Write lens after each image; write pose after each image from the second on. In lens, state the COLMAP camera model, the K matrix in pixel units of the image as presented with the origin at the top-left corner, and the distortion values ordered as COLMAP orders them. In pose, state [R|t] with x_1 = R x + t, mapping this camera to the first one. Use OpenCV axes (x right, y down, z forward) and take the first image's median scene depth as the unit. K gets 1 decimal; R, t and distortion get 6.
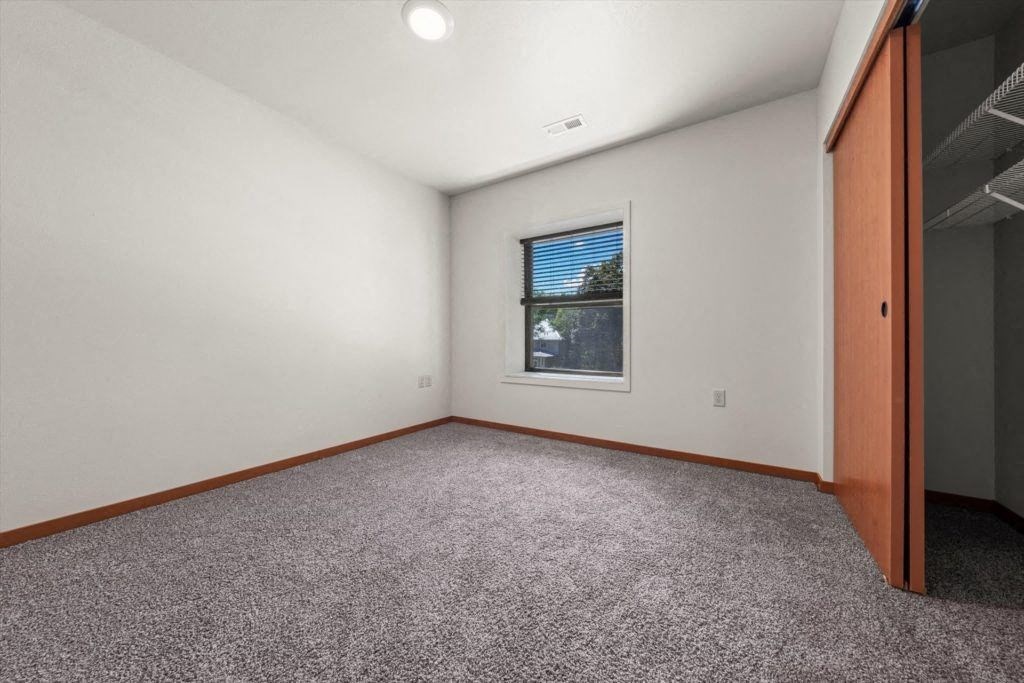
lens RADIAL K [[347.5, 0, 511.6], [0, 347.5, 340.2], [0, 0, 1]] dist [-0.003087, -0.000088]
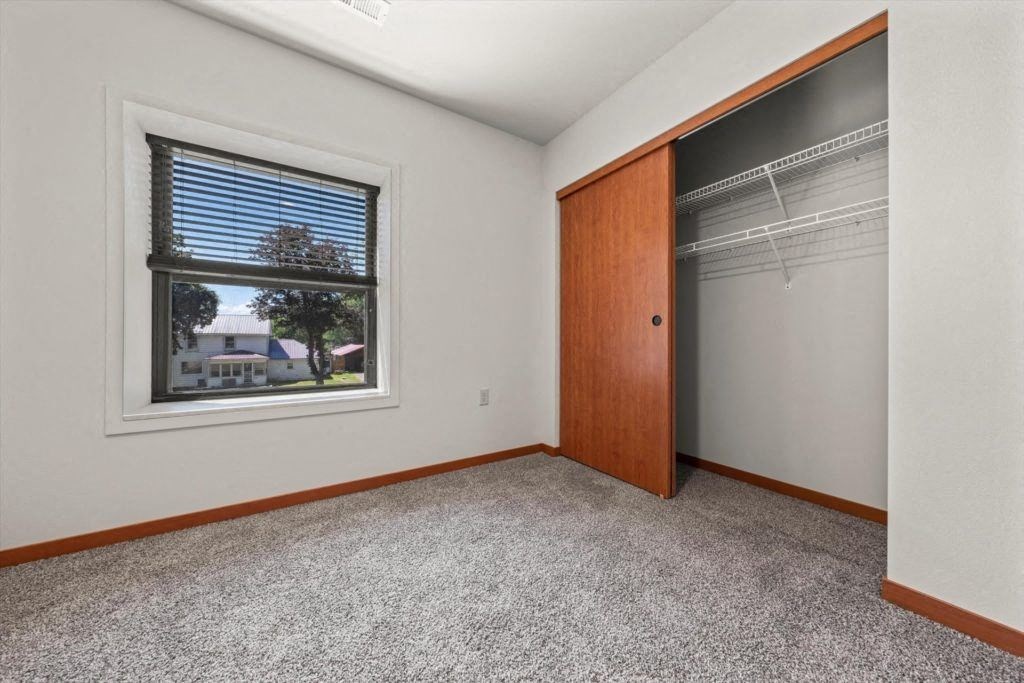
lens RADIAL K [[347.5, 0, 511.5], [0, 347.5, 342.1], [0, 0, 1]] dist [-0.003087, -0.000088]
pose [[0.409745, -0.002512, 0.912197, -0.304929], [-0.001749, 0.999992, 0.003539, 0.000466], [-0.912198, -0.003045, 0.409738, 0.500563]]
